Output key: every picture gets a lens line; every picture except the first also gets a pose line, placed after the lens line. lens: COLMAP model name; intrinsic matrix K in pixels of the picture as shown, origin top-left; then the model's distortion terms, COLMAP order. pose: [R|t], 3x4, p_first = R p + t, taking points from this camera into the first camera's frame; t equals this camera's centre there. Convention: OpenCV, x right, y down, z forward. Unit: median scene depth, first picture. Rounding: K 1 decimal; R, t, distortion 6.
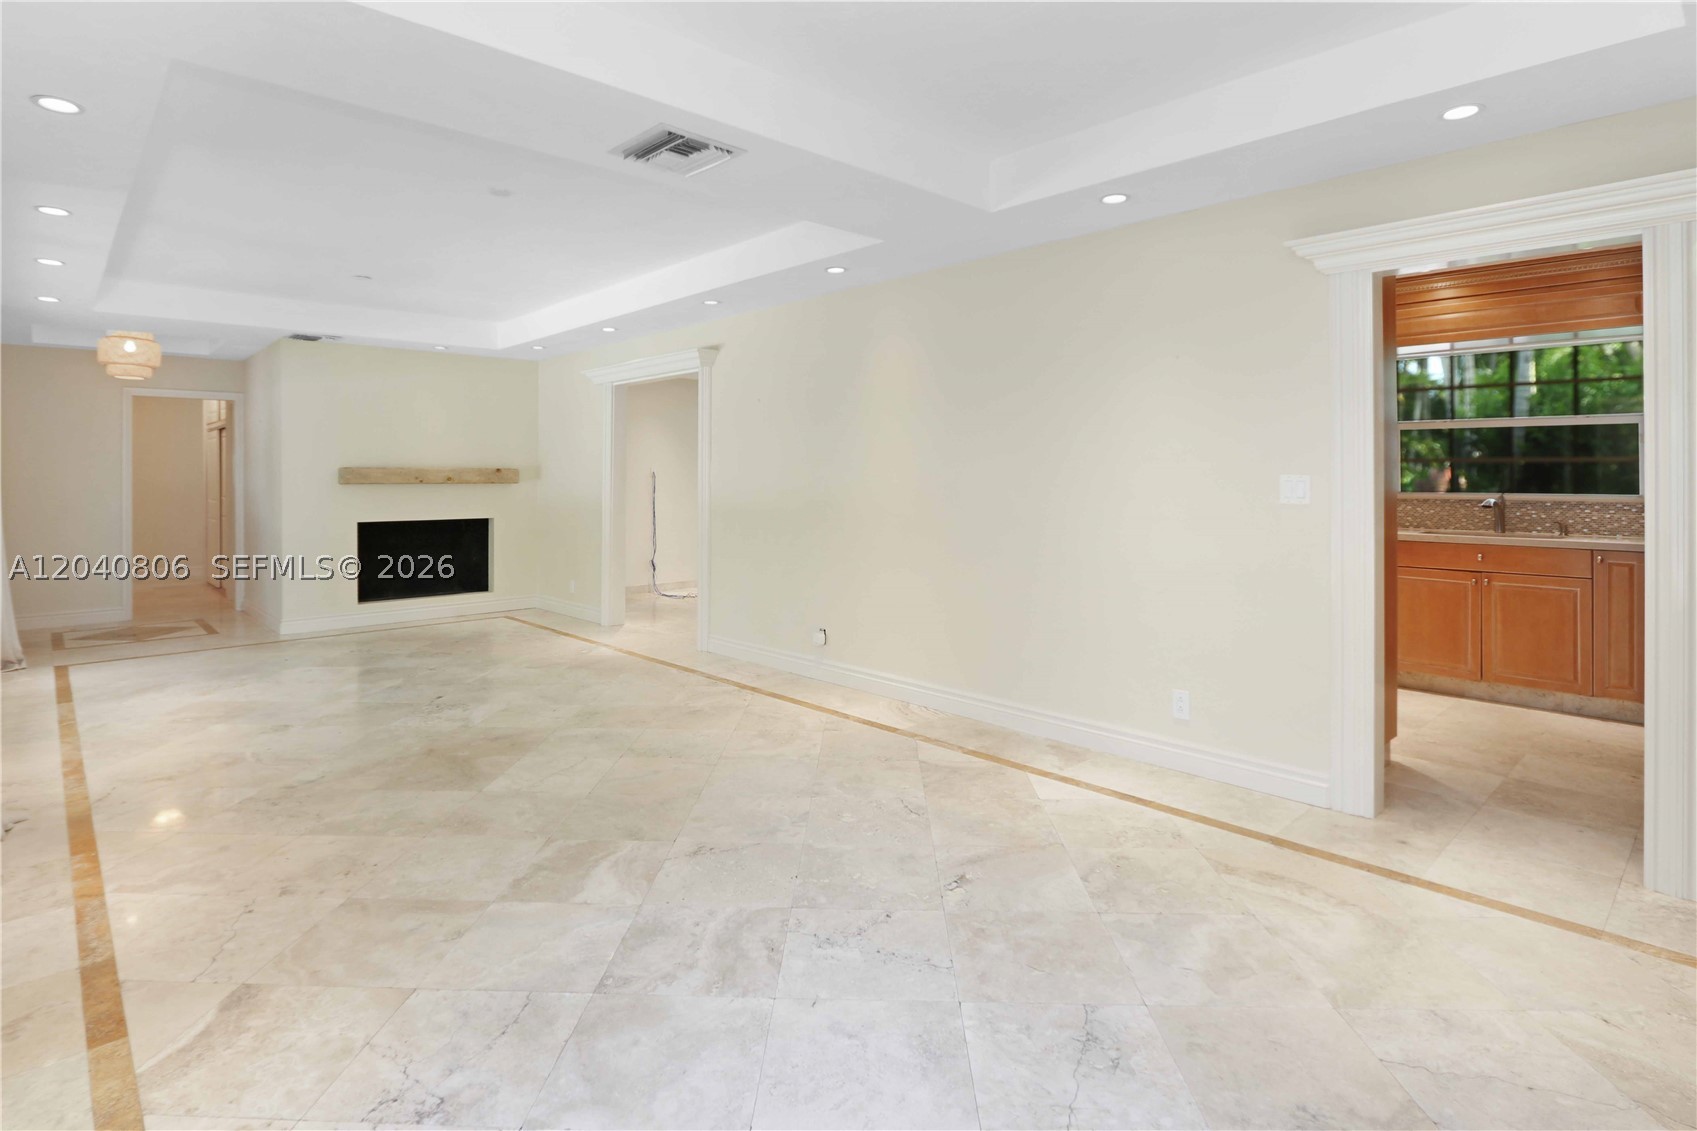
lens RADIAL K [[804.8, 0, 852.2], [0, 804.8, 564.6], [0, 0, 1]] dist [-0.023963, 0.009135]
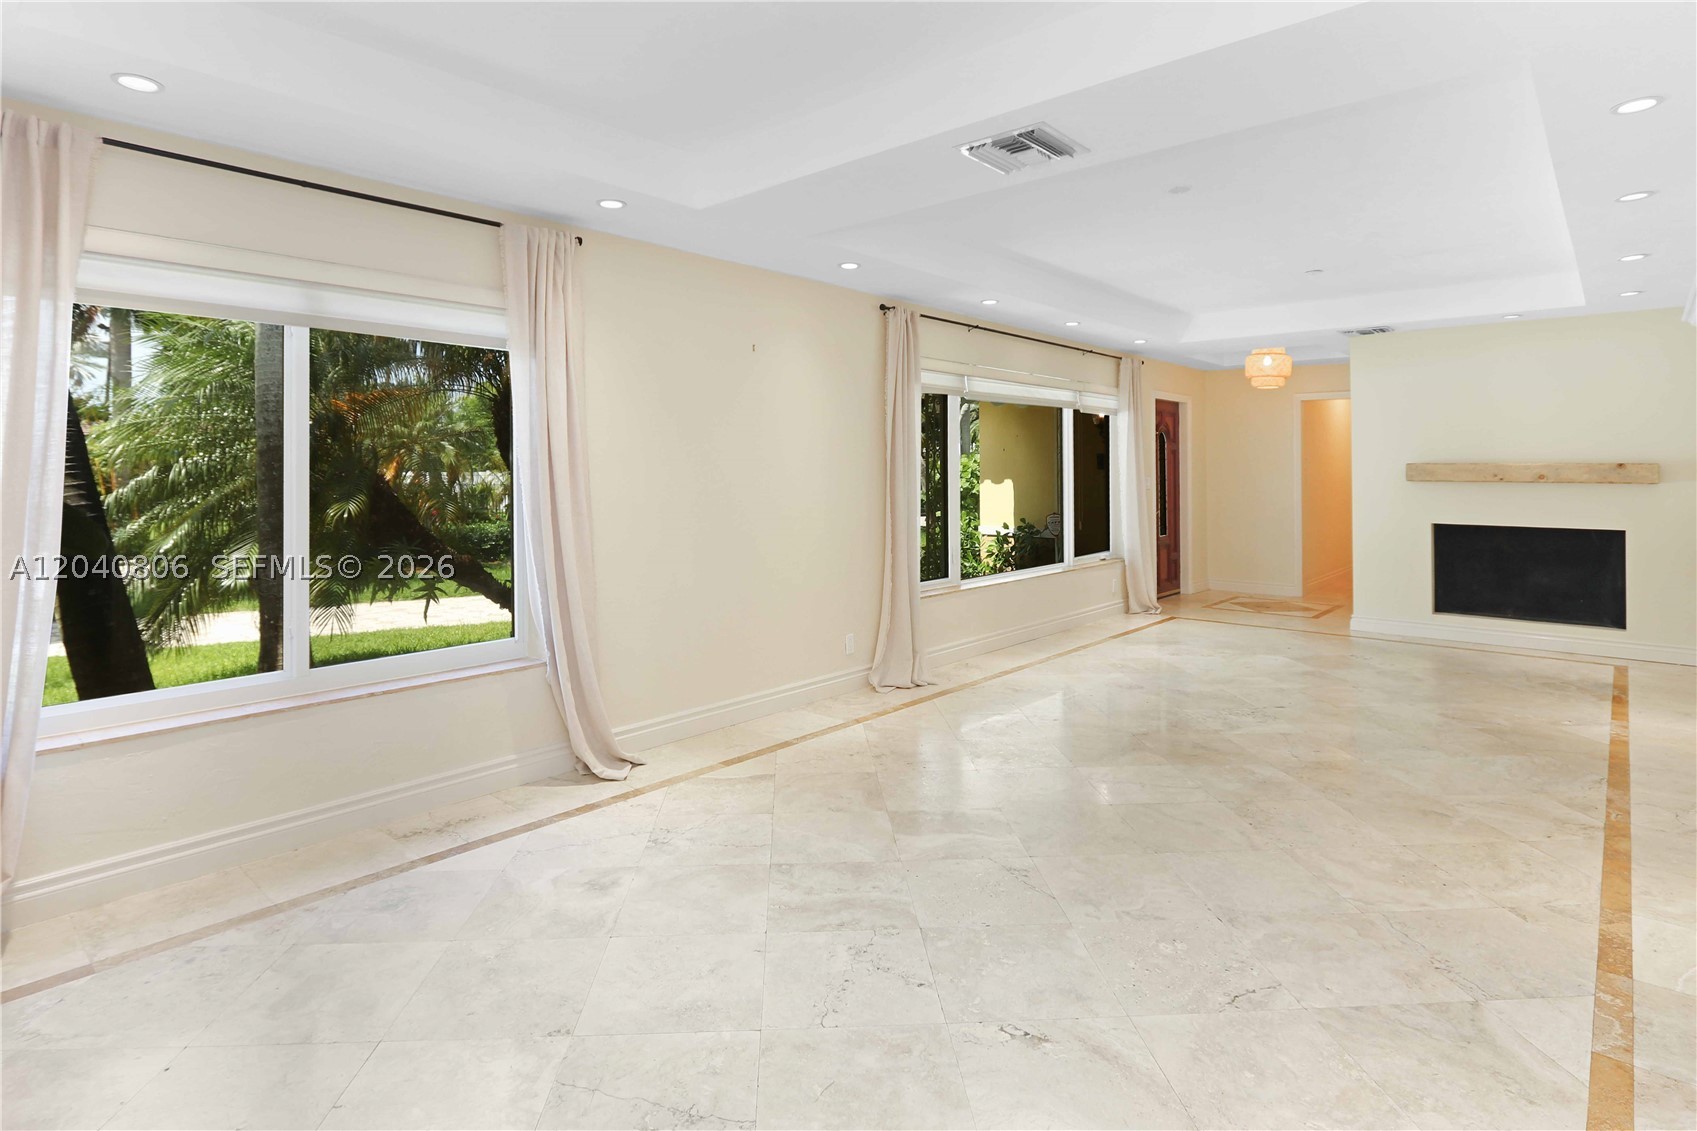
lens RADIAL K [[849.7, 0, 823.6], [0, 849.7, 557.8], [0, 0, 1]] dist [-0.019382, 0.000094]
pose [[0.126383, 0.100730, -0.986854, 0.803435], [-0.105938, 0.990512, 0.087536, -0.083630], [0.986309, 0.093482, 0.135855, 0.650975]]
